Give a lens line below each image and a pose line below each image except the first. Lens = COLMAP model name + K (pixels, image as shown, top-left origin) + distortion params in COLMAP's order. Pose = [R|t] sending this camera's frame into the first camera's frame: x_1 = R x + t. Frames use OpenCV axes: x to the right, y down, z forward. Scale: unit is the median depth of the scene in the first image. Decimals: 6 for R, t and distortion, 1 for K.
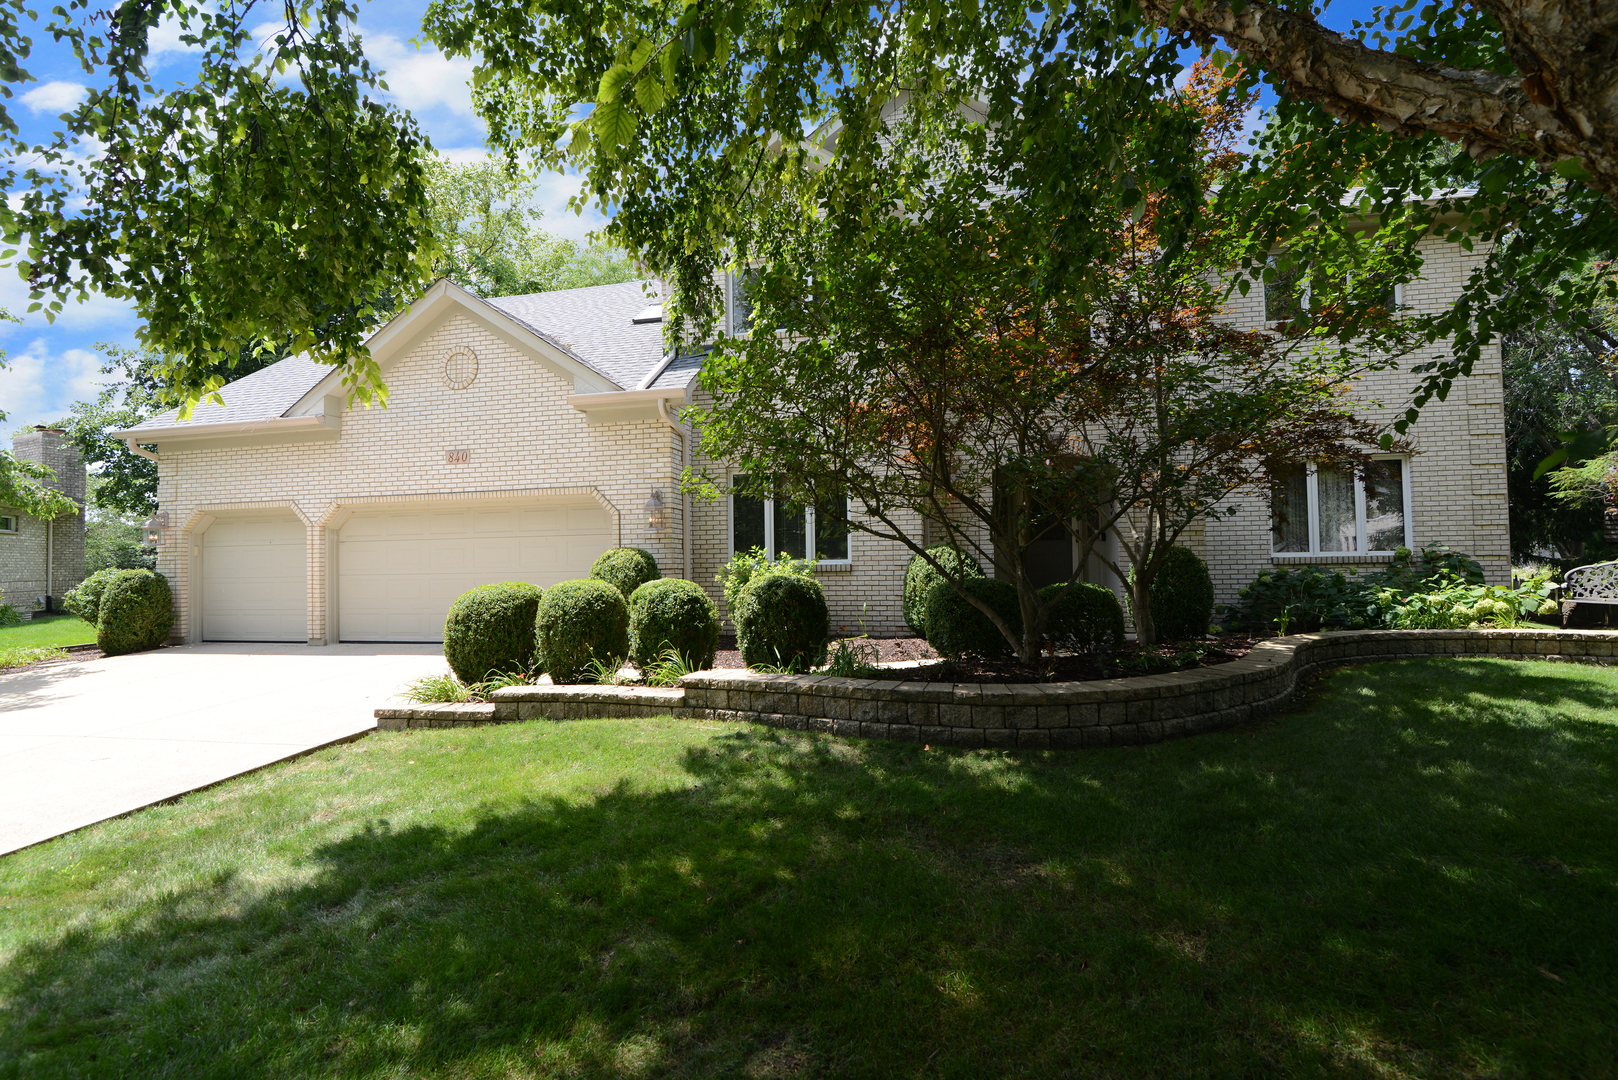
lens RADIAL K [[736.5, 0, 782.5], [0, 736.5, 540.3], [0, 0, 1]] dist [-0.023021, -0.000082]
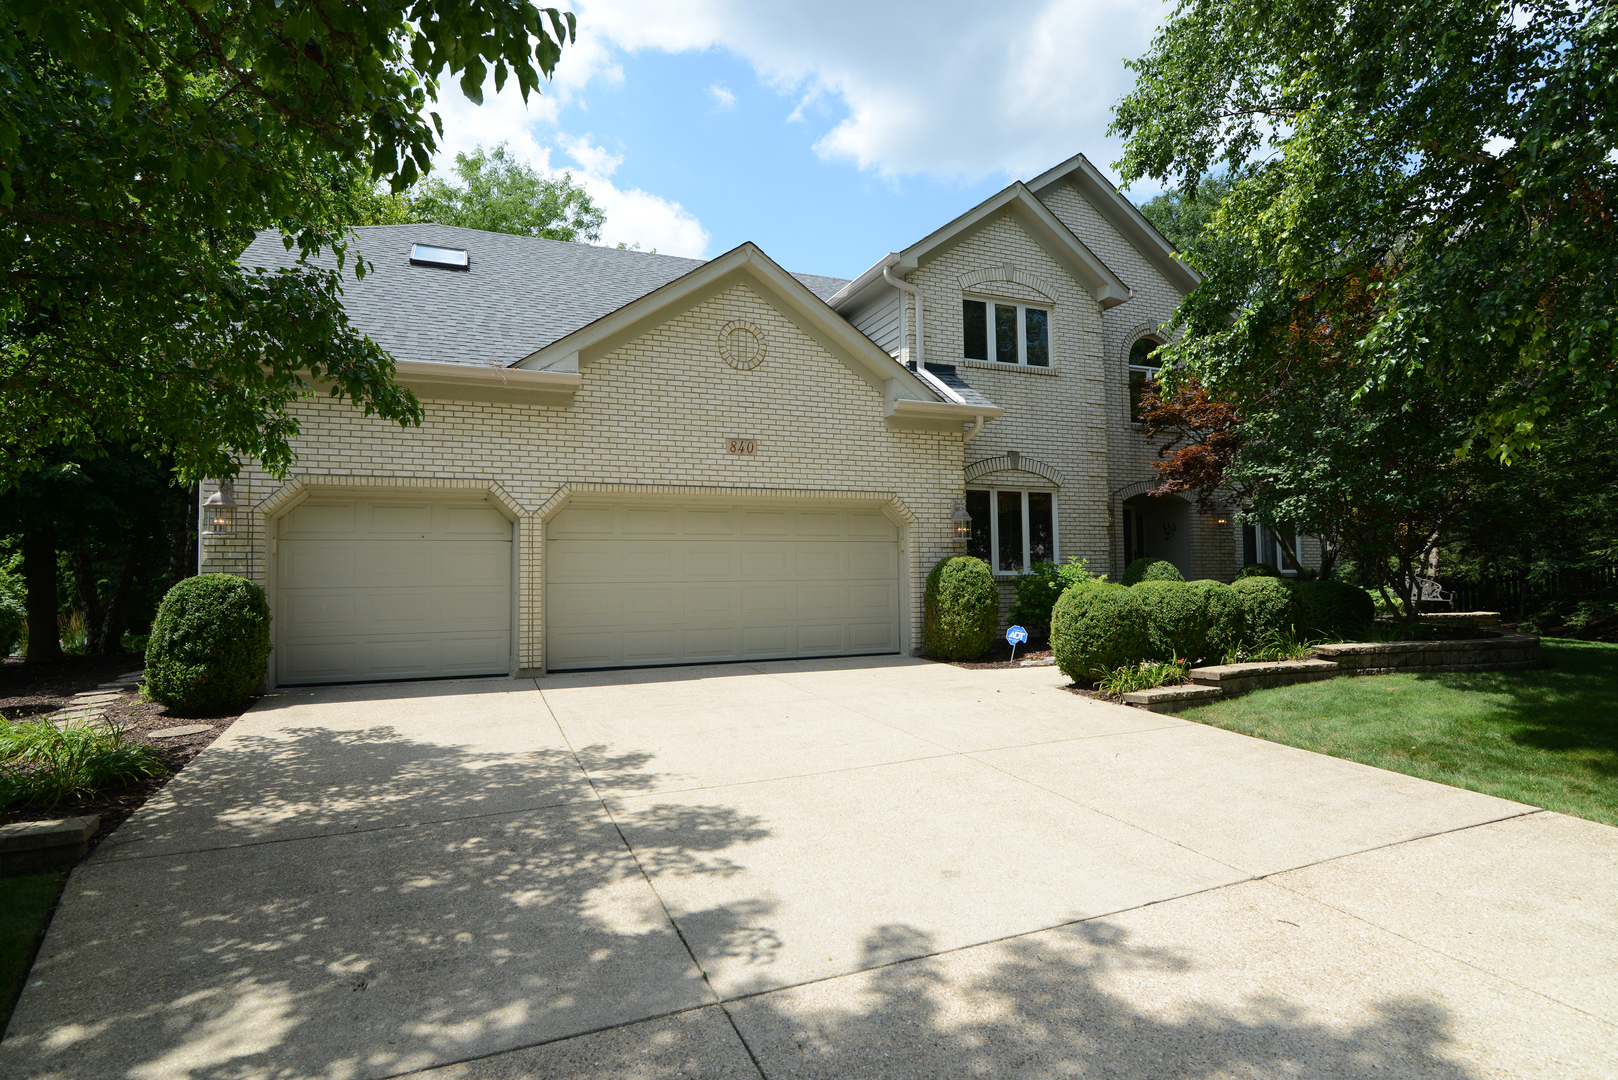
lens RADIAL K [[838.9, 0, 809.0], [0, 838.9, 540.0], [0, 0, 1]] dist [0.000046, -0.000020]
pose [[0.817270, 0.032016, 0.575364, -1.570700], [-0.018431, 0.999397, -0.029431, 0.040252], [-0.575960, 0.013449, 0.817368, 0.237894]]
